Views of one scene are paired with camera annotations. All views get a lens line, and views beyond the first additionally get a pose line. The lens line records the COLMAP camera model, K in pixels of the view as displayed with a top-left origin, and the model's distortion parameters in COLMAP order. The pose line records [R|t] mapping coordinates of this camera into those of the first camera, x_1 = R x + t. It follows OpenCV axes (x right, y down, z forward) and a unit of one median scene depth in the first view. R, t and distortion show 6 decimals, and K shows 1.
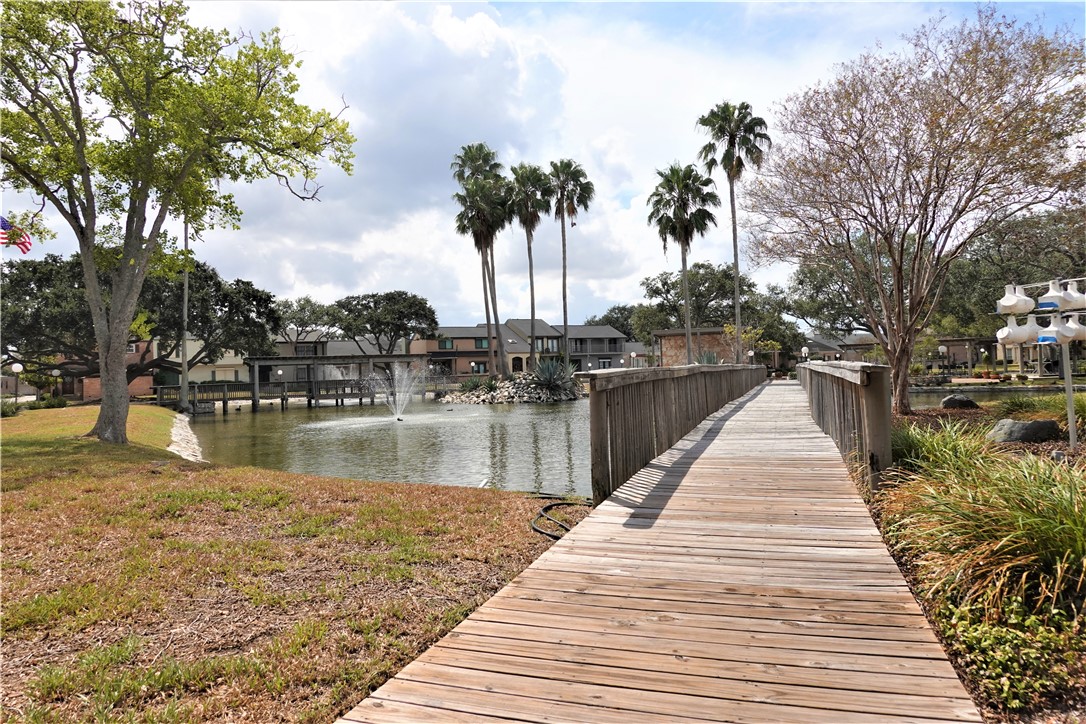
lens RADIAL K [[705.5, 0, 537.8], [0, 705.5, 362.1], [0, 0, 1]] dist [-0.011696, -0.003155]
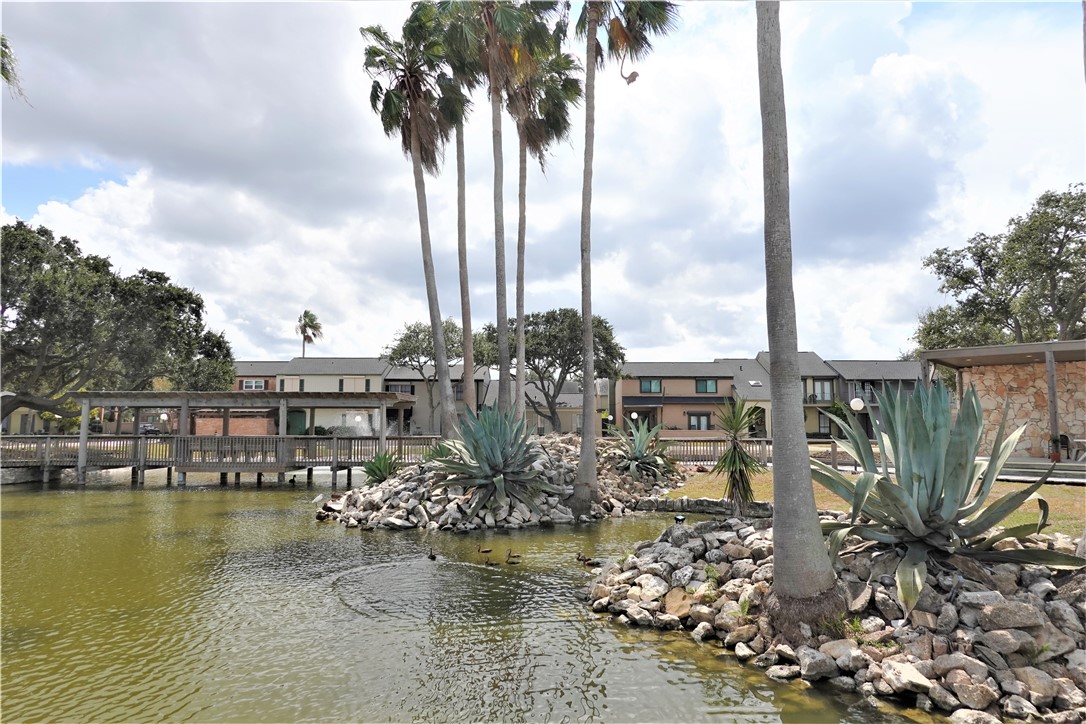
lens RADIAL K [[705.5, 0, 537.8], [0, 705.5, 362.1], [0, 0, 1]] dist [-0.011696, -0.003155]
pose [[0.886710, -0.004226, -0.462307, 0.131583], [-0.027474, 0.997709, -0.061816, -0.003460], [0.461509, 0.067514, 0.884563, 0.441033]]
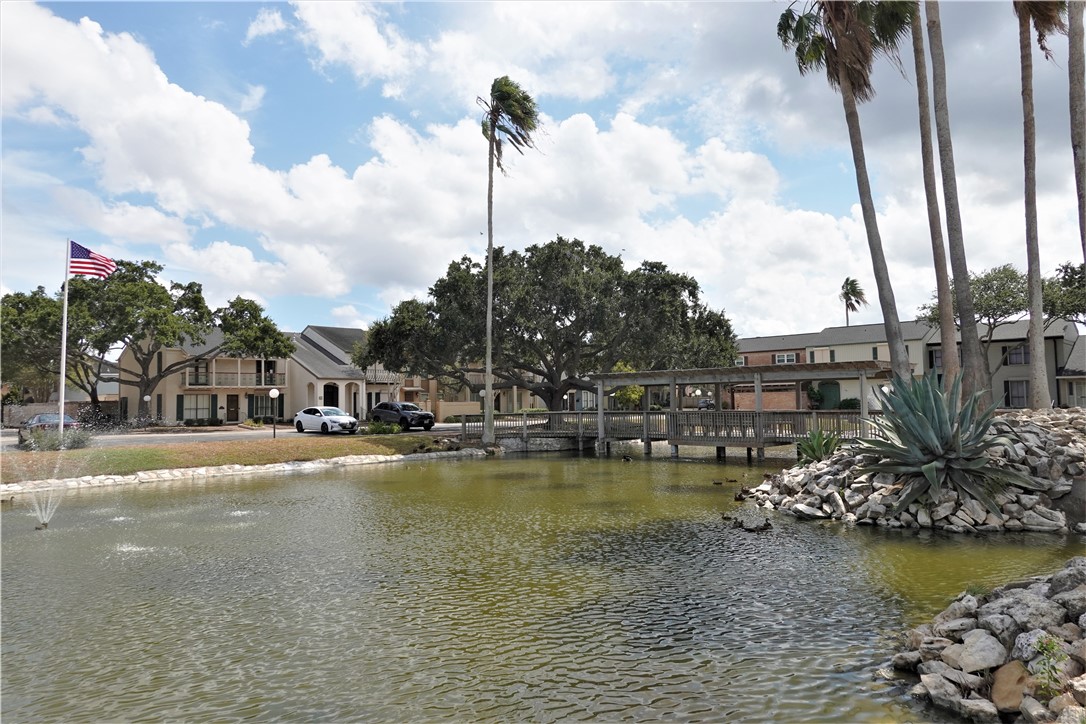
lens RADIAL K [[705.5, 0, 537.8], [0, 705.5, 362.1], [0, 0, 1]] dist [-0.011696, -0.003155]
pose [[0.326848, -0.022665, -0.944805, 0.148563], [0.016402, 0.999698, -0.018308, -0.004291], [0.944935, -0.009513, 0.327121, 0.481929]]
